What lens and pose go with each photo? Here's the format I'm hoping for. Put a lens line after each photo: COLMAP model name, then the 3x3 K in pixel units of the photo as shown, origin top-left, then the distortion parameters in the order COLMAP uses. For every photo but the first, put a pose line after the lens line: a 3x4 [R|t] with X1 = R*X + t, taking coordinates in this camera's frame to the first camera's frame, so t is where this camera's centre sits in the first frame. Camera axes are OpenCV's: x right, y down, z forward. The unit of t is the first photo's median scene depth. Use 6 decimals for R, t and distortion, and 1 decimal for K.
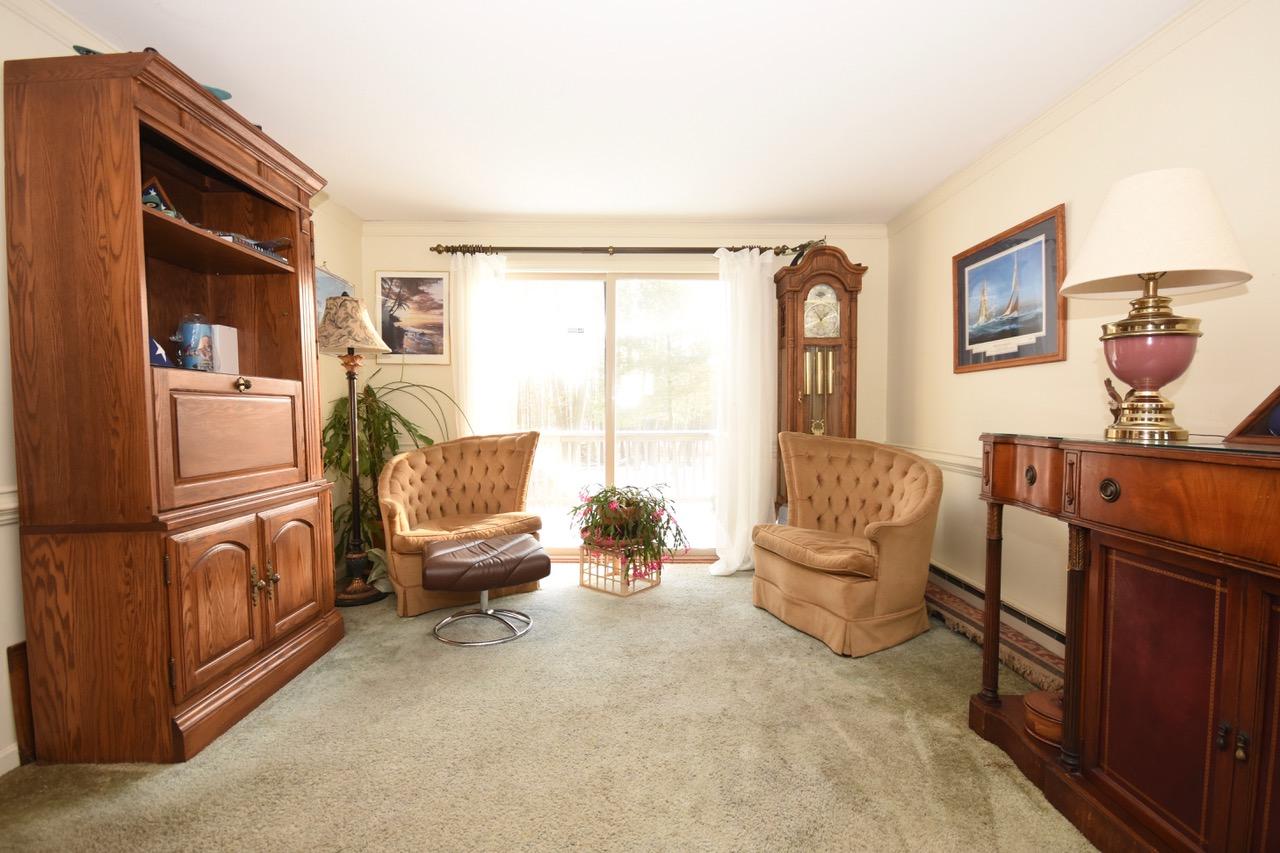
lens RADIAL K [[574.3, 0, 648.4], [0, 574.3, 429.1], [0, 0, 1]] dist [0.000467, -0.013793]
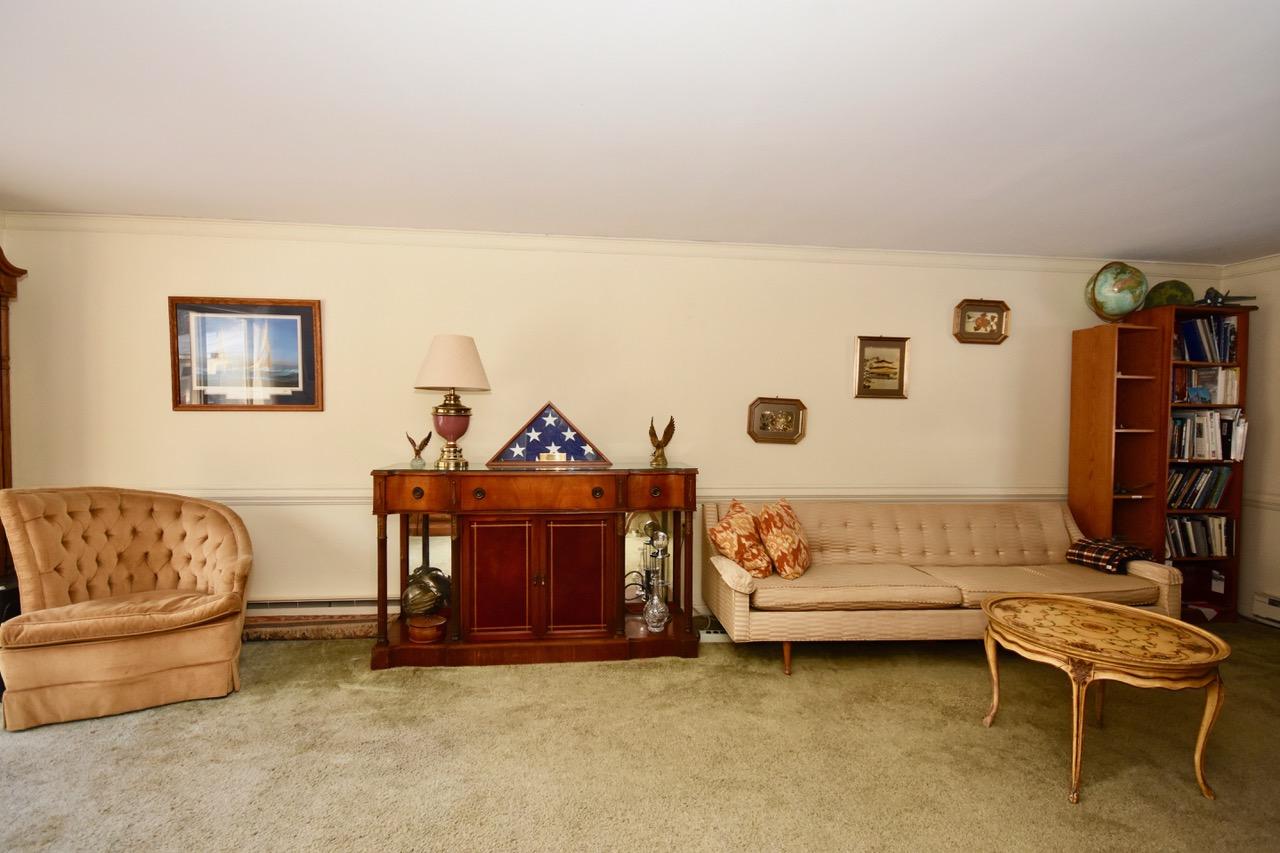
lens RADIAL K [[574.3, 0, 648.4], [0, 574.3, 429.1], [0, 0, 1]] dist [0.000467, -0.013793]
pose [[-0.098797, -0.040050, 0.994301, -0.769840], [0.021878, 0.998861, 0.042408, -0.118758], [-0.994867, 0.025943, -0.097808, 0.339095]]
